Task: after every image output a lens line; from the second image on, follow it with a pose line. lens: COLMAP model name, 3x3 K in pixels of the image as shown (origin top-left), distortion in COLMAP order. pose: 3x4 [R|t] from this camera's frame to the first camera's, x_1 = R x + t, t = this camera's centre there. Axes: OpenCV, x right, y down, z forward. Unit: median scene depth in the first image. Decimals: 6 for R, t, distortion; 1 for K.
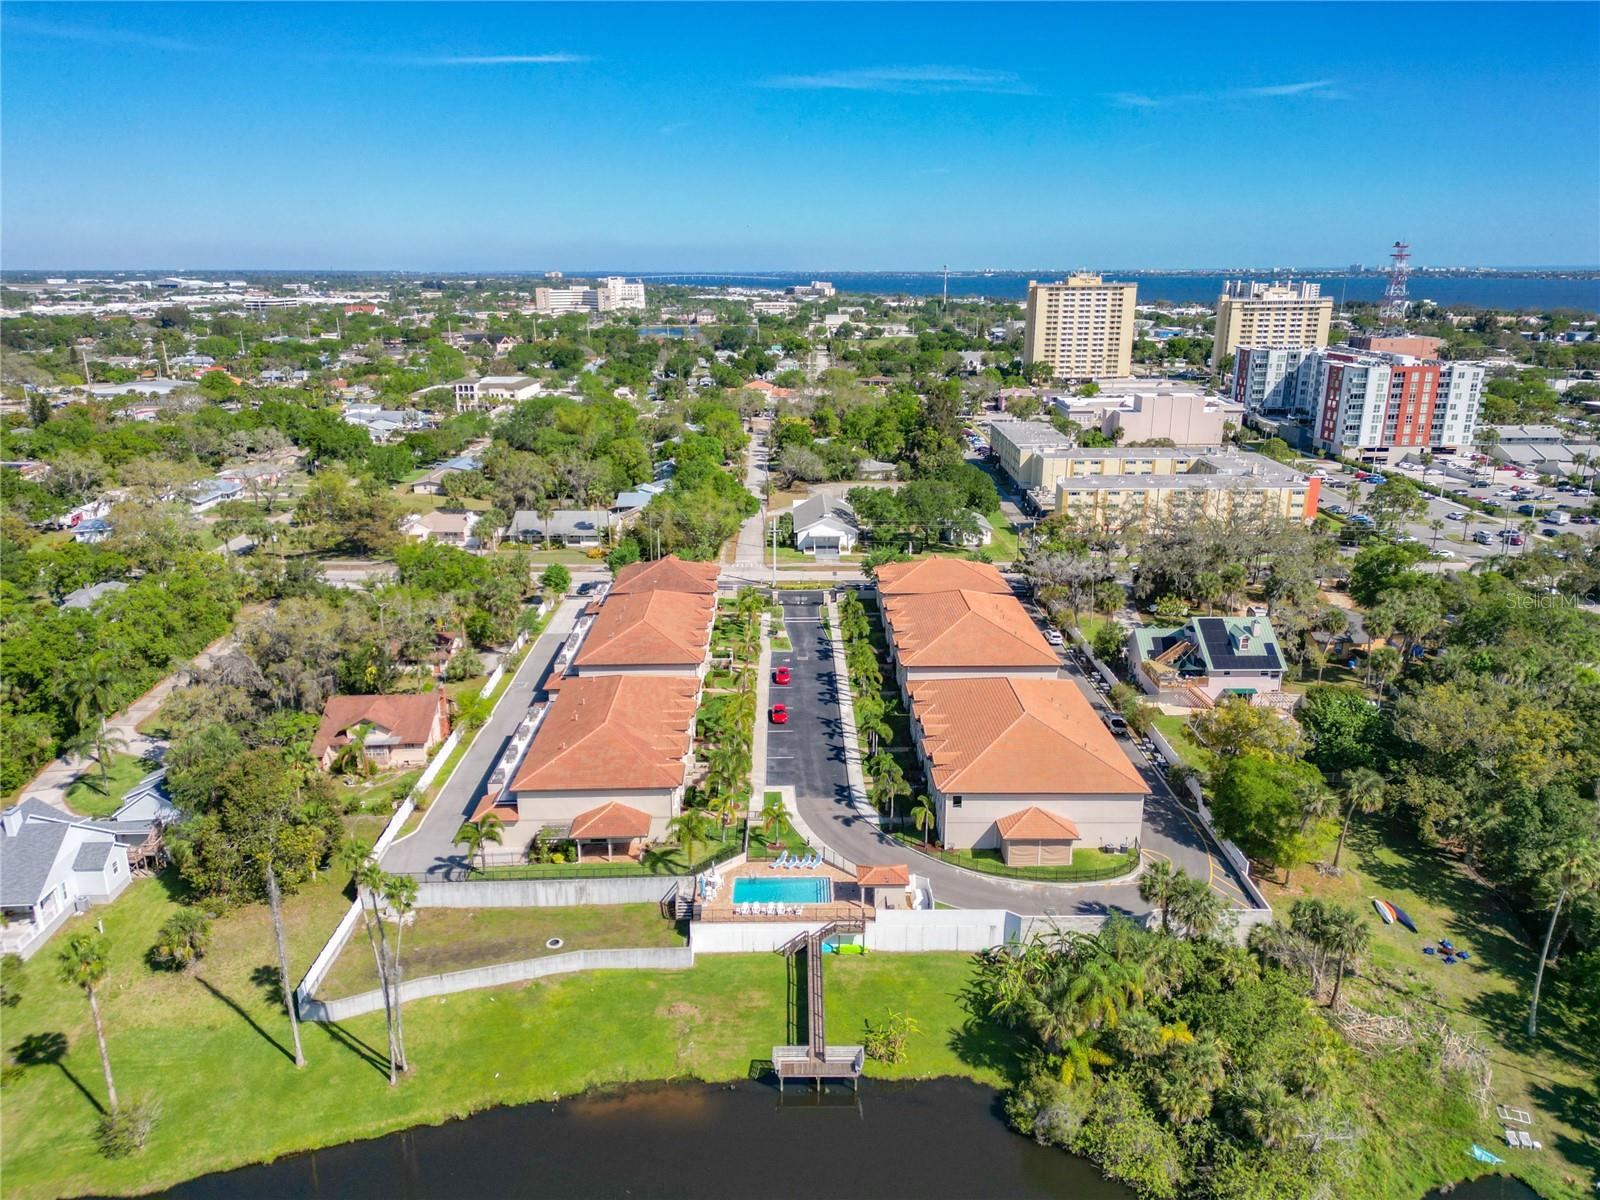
lens RADIAL K [[1125.8, 0, 800.0], [0, 1125.8, 600.0], [0, 0, 1]] dist [0.032547, -0.001543]
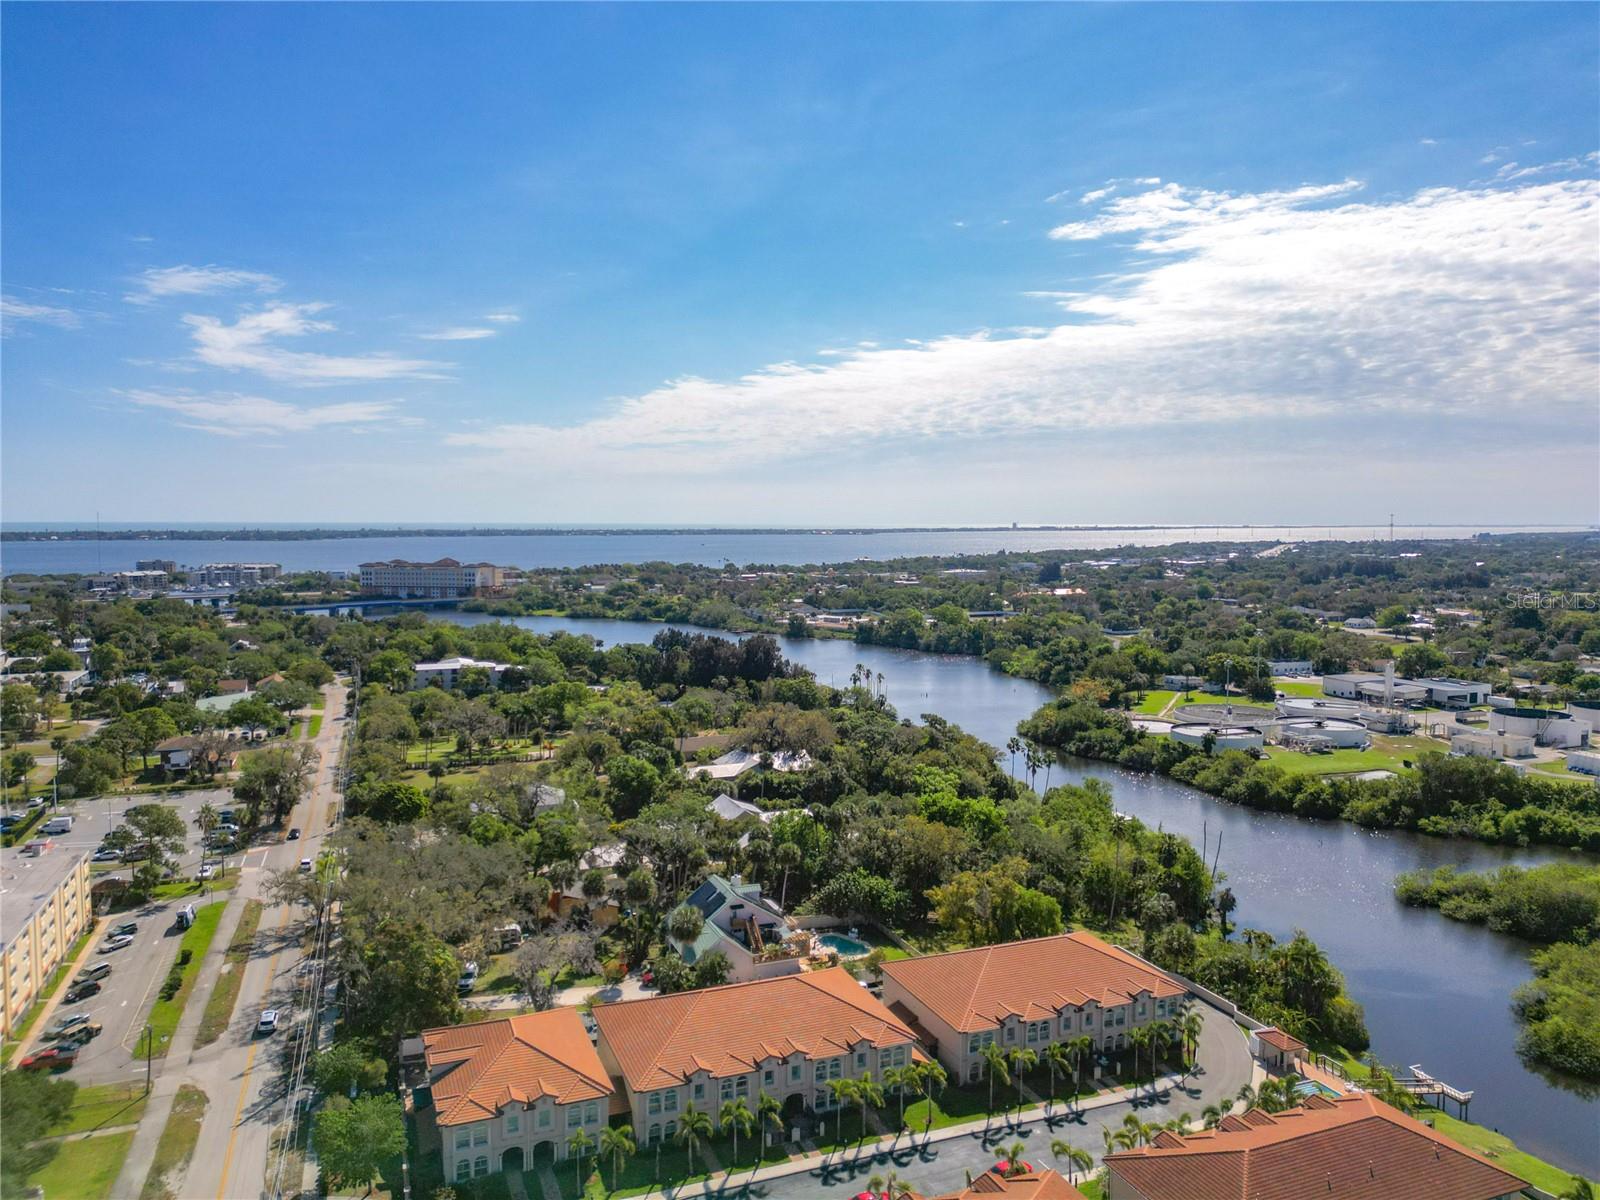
lens RADIAL K [[1142.6, 0, 800.0], [0, 1142.6, 600.0], [0, 0, 1]] dist [0.063369, -0.081307]
pose [[-0.361801, -0.062715, 0.930143, -0.276244], [0.262648, 0.950462, 0.166248, -0.176661], [-0.894492, 0.304450, -0.327406, 0.542395]]
